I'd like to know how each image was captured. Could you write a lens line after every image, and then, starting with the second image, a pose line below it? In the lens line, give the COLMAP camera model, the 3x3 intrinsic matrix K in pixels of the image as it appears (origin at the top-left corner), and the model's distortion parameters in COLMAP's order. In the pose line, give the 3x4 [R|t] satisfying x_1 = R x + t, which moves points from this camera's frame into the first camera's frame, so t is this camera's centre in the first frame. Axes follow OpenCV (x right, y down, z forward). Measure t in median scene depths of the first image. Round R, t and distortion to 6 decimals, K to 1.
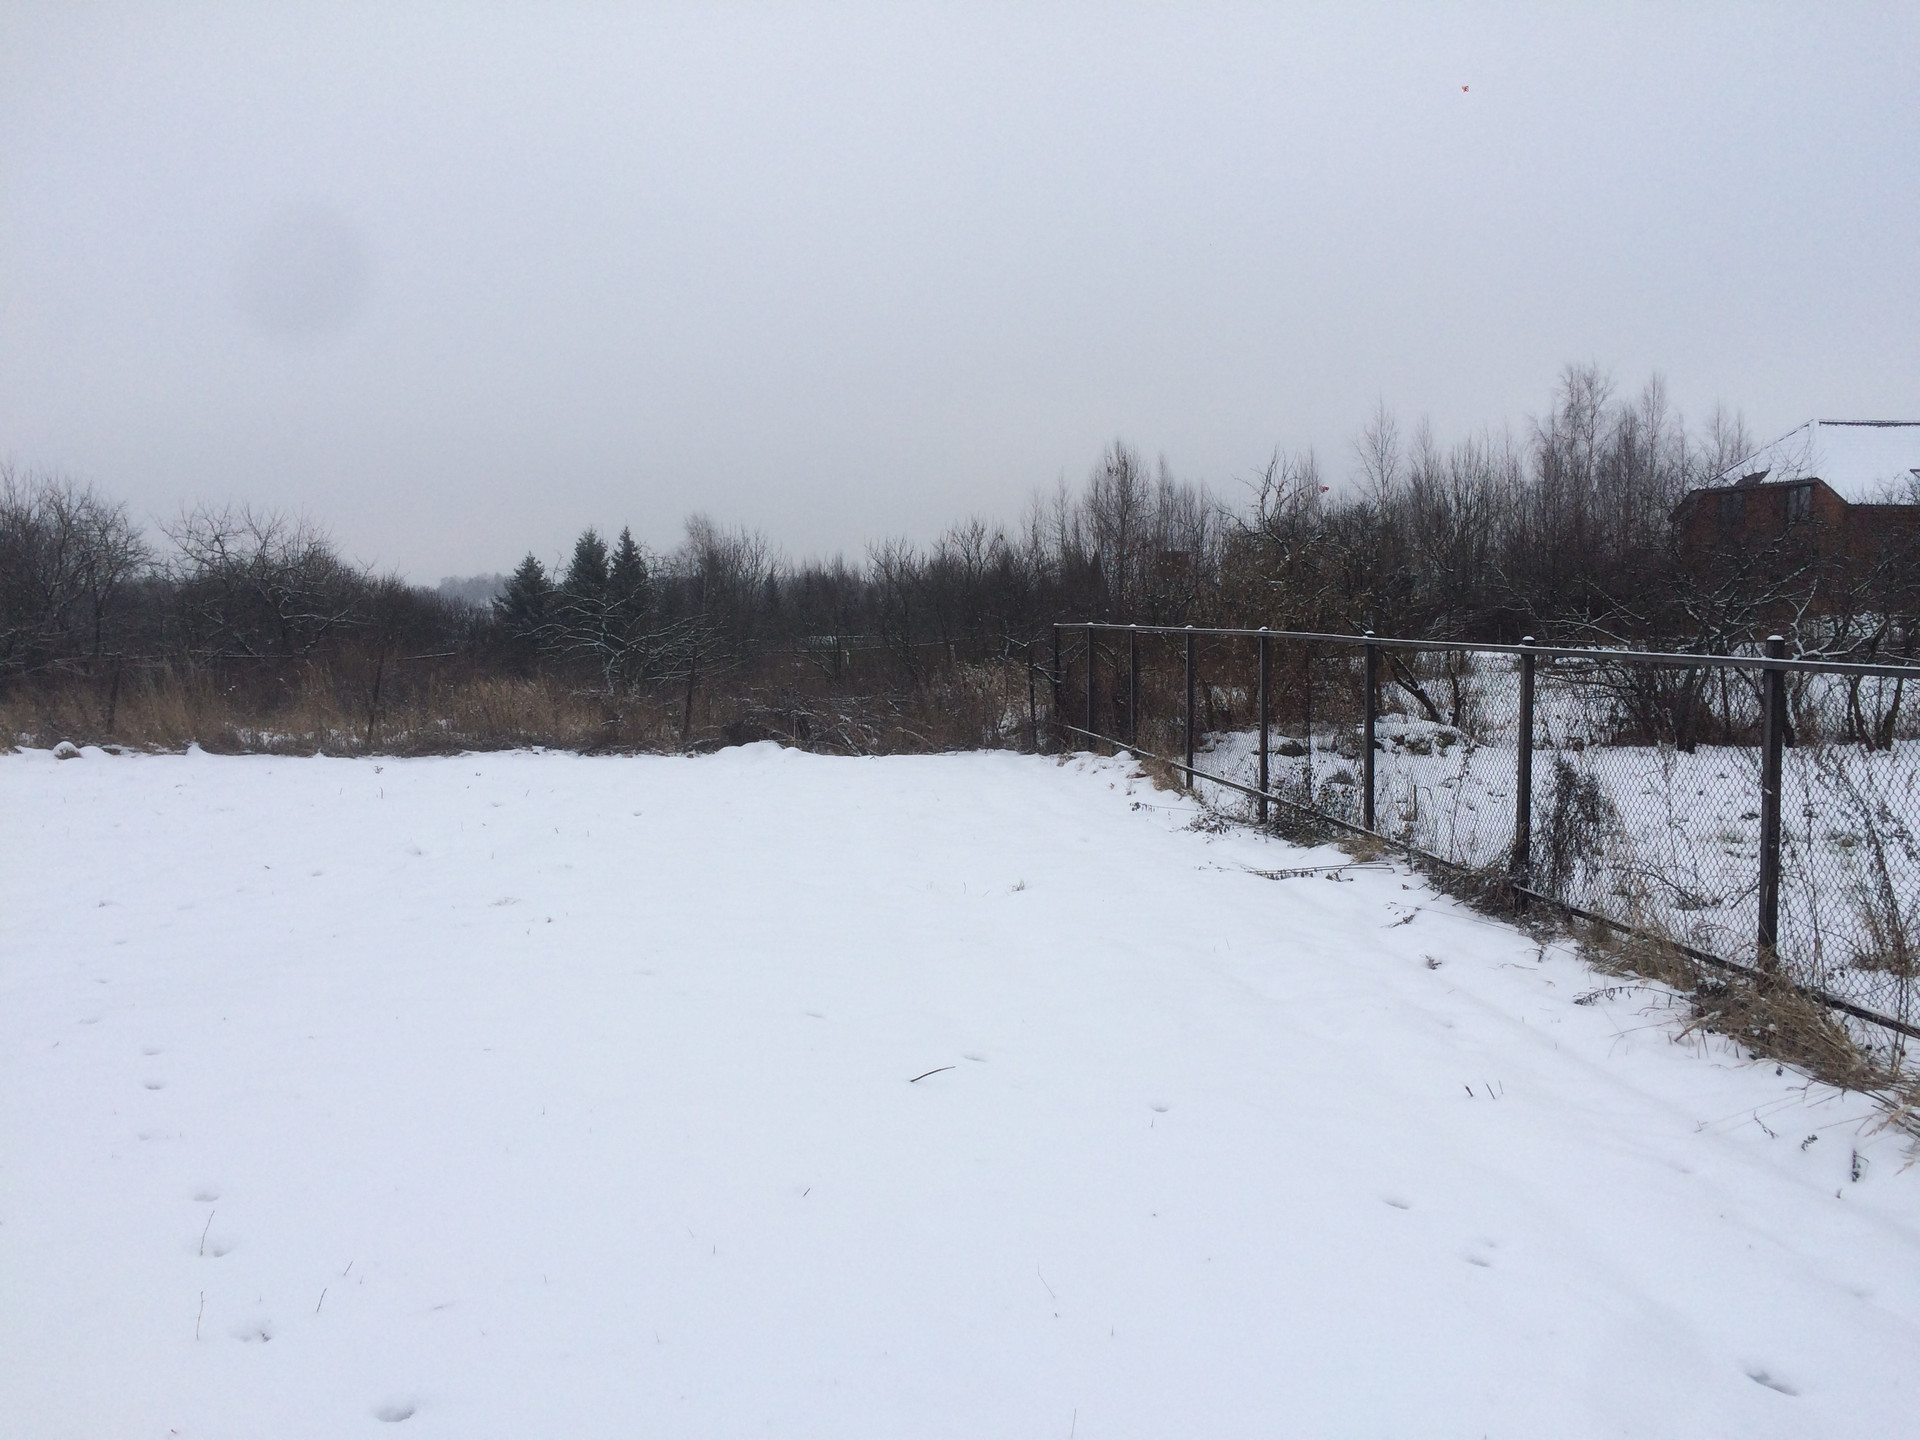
lens RADIAL K [[1618.8, 0, 960.0], [0, 1618.8, 720.0], [0, 0, 1]] dist [0.056435, -0.106877]
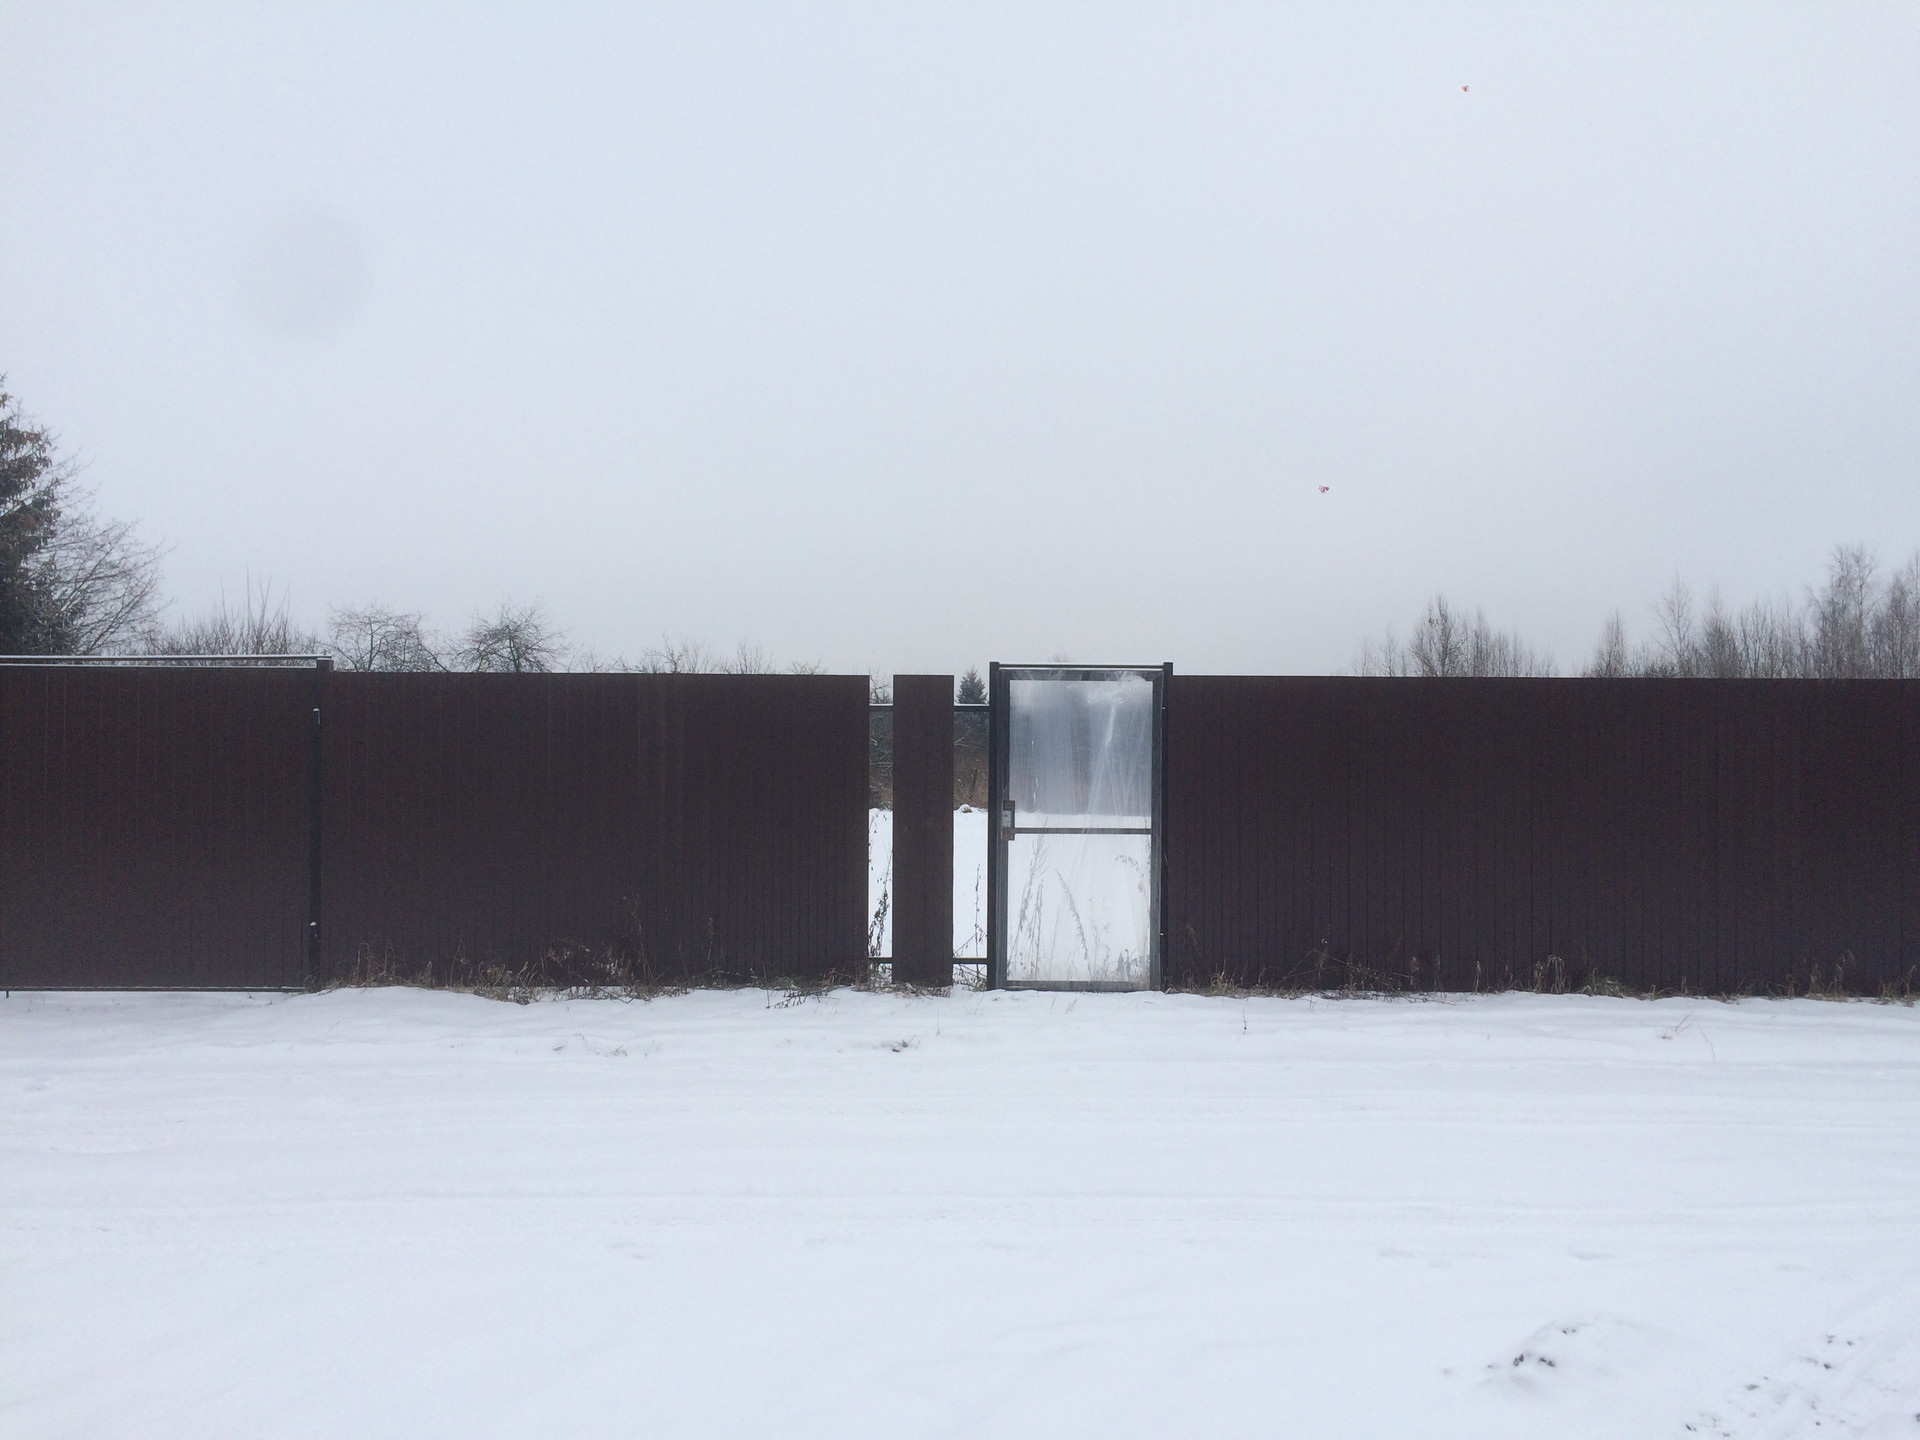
lens RADIAL K [[1618.8, 0, 960.0], [0, 1618.8, 720.0], [0, 0, 1]] dist [0.056435, -0.106877]
pose [[0.986230, 0.004333, -0.165322, -0.064967], [-0.017002, 0.997017, -0.075292, 0.014036], [0.164502, 0.077066, 0.983361, -0.266290]]
